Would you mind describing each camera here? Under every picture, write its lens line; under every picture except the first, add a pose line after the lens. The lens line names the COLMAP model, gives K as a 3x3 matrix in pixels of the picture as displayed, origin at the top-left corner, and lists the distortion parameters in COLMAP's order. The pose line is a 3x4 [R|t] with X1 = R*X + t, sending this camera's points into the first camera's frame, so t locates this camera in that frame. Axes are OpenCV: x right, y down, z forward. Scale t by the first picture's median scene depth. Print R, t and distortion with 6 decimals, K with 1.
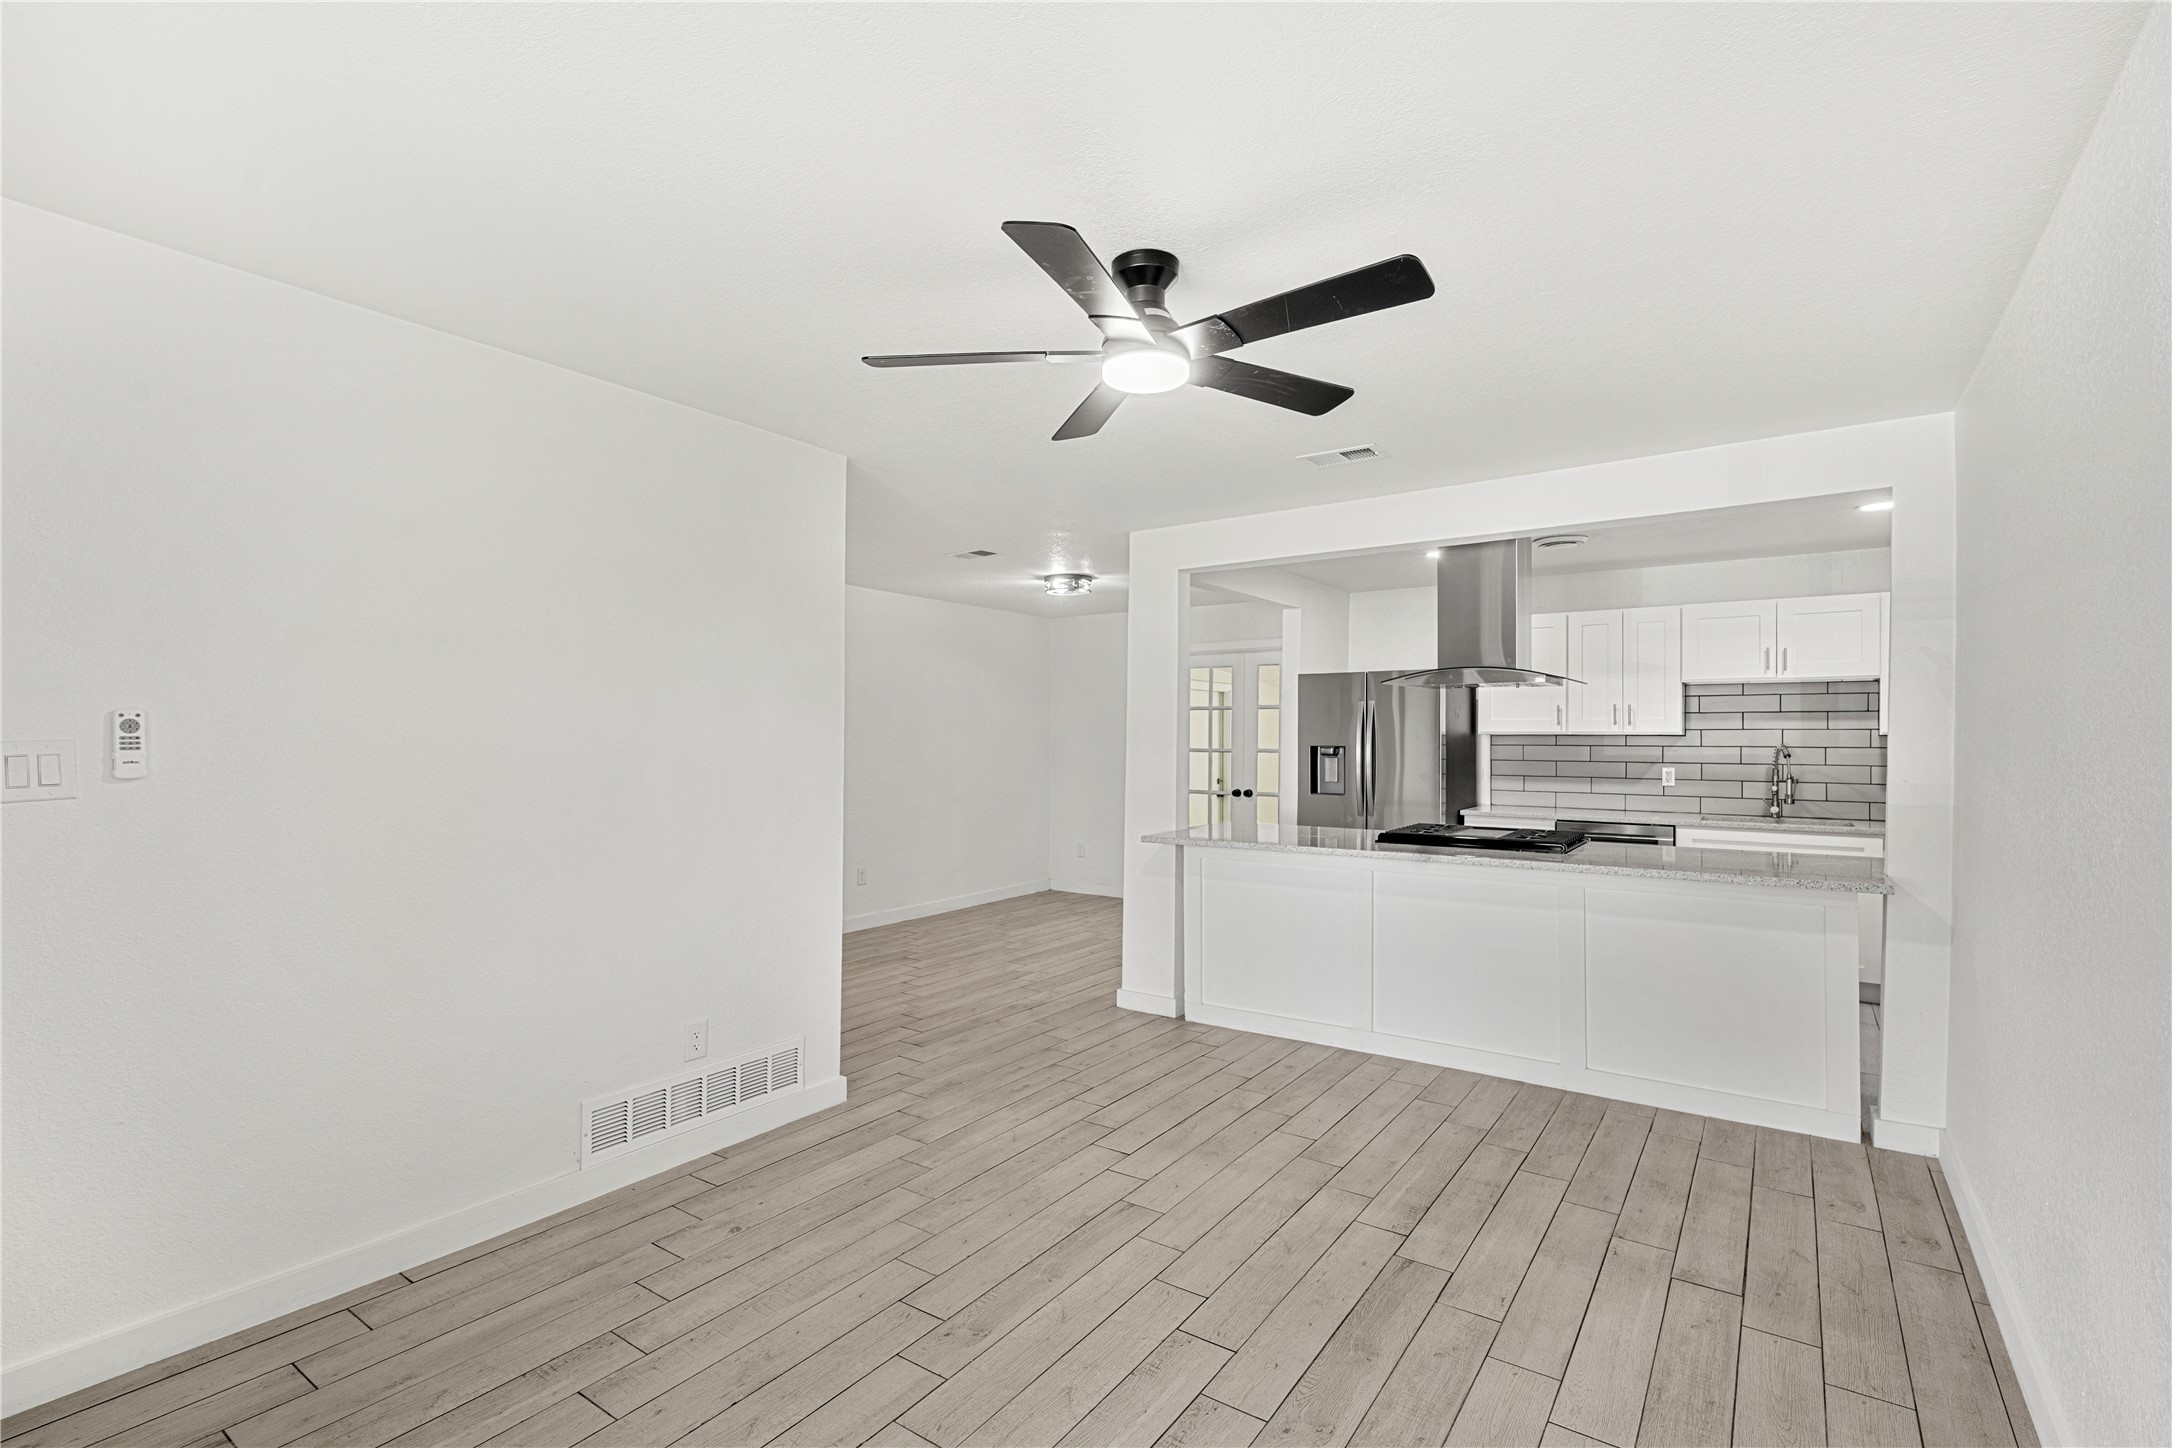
lens RADIAL K [[987.1, 0, 1088.3], [0, 987.1, 734.6], [0, 0, 1]] dist [0.002514, -0.002045]
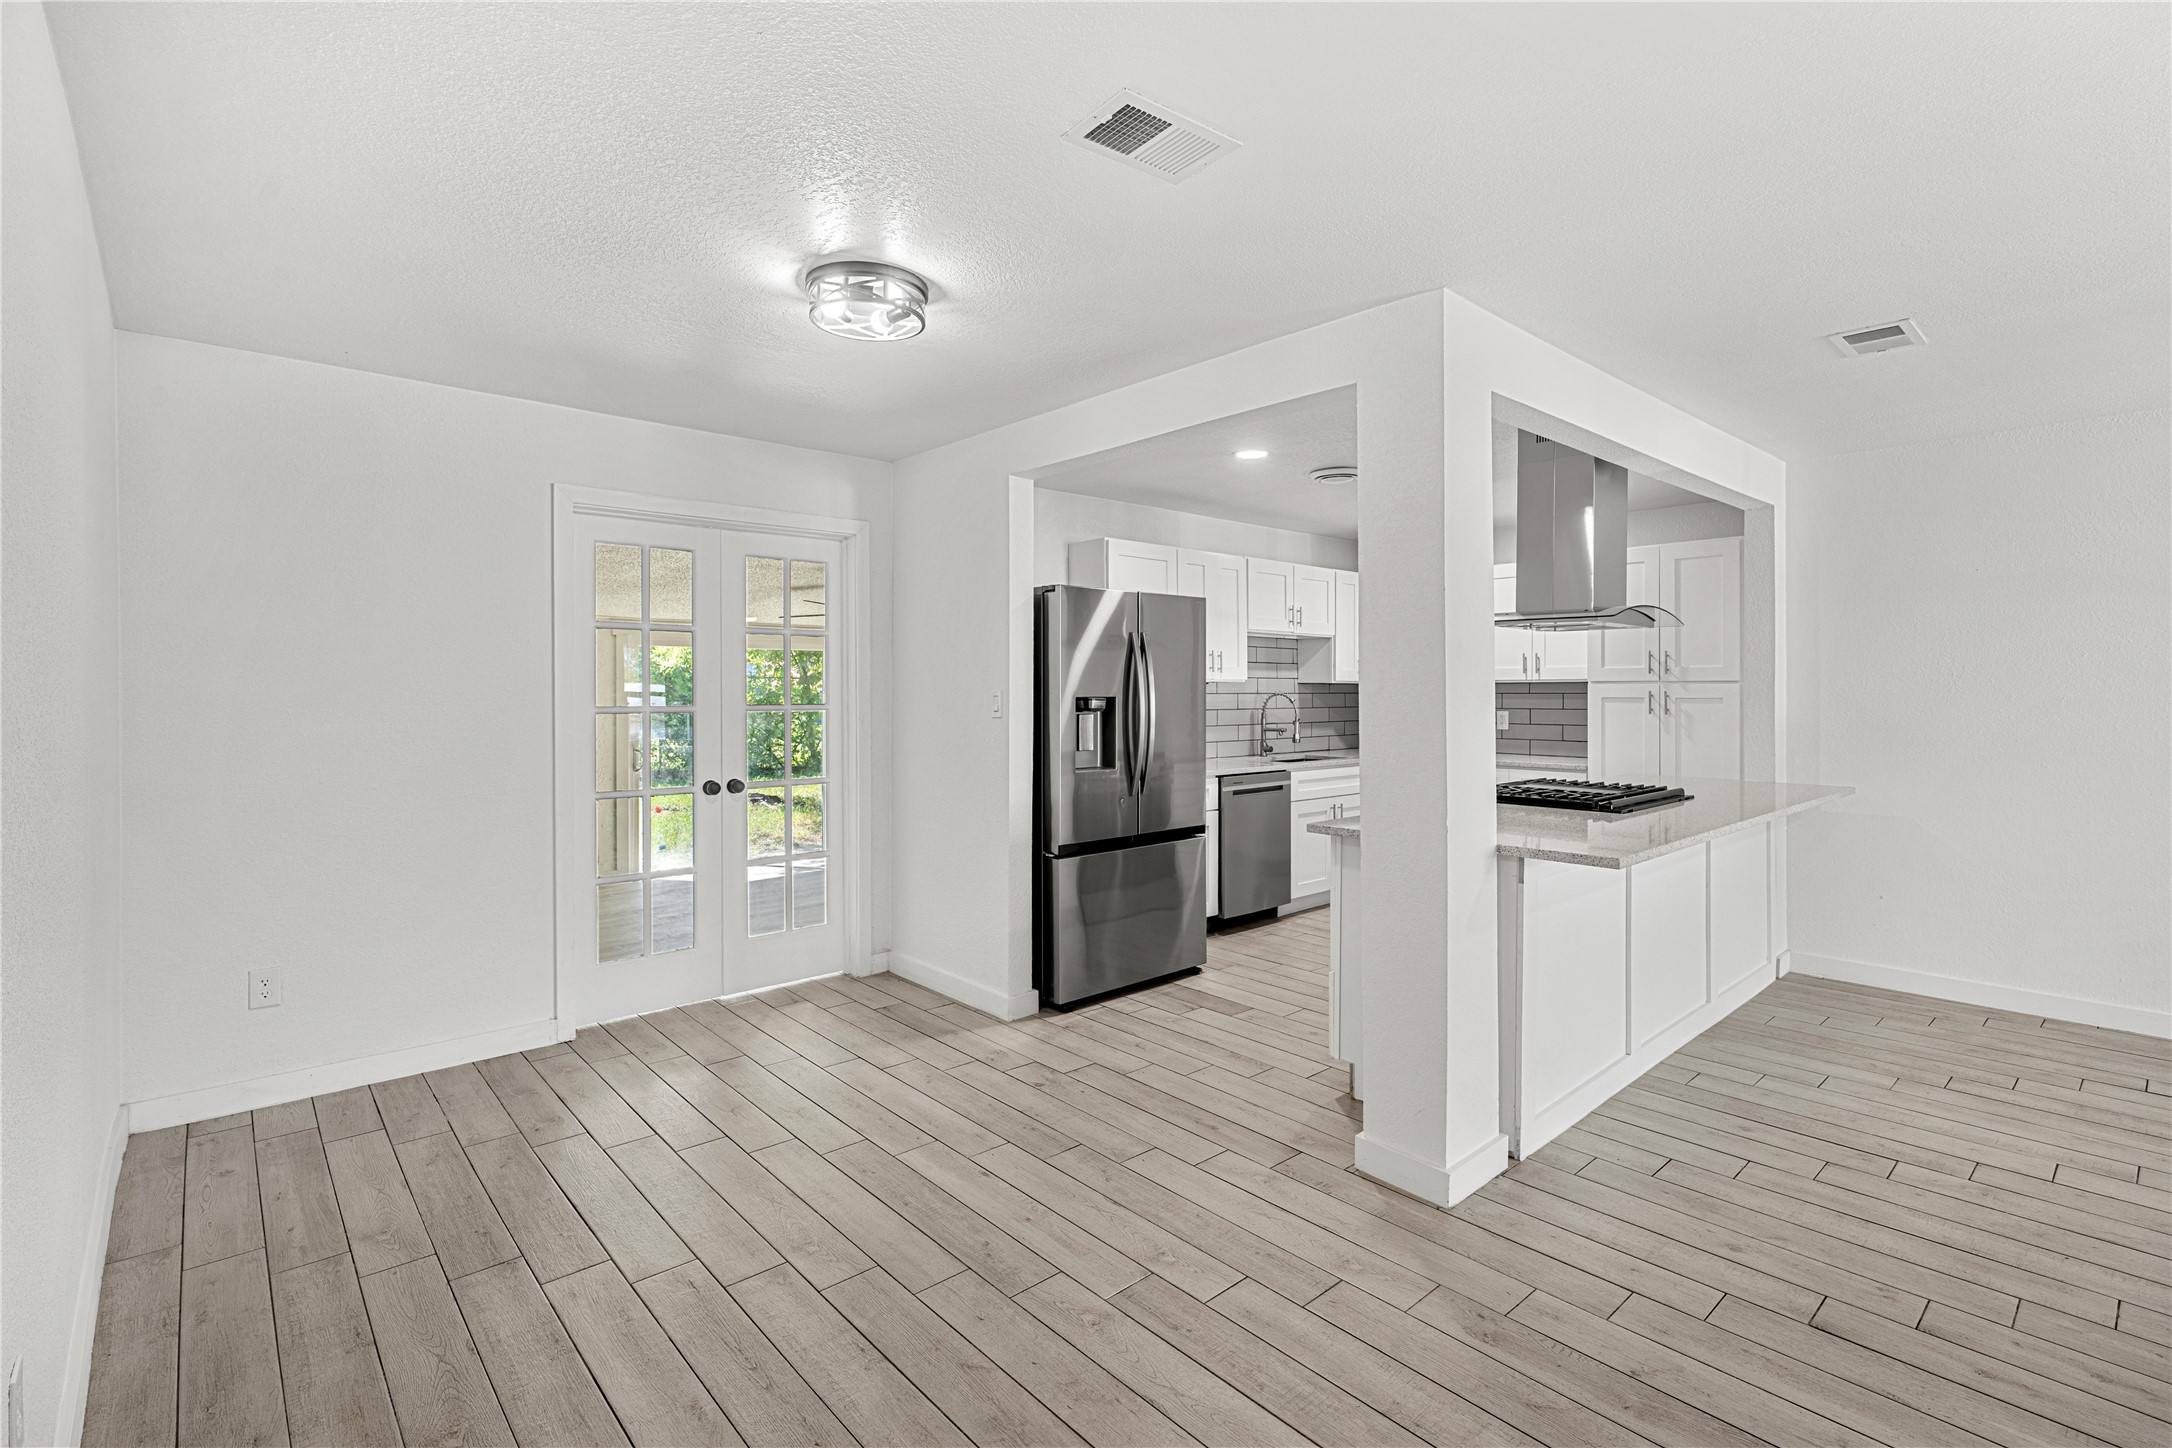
lens RADIAL K [[987.1, 0, 1092.5], [0, 987.1, 688.7], [0, 0, 1]] dist [0.002514, -0.002045]
pose [[0.230090, -0.001600, 0.973168, -0.419668], [-0.001747, 0.999996, 0.002058, 0.004852], [-0.973168, -0.002173, 0.230086, 0.874108]]
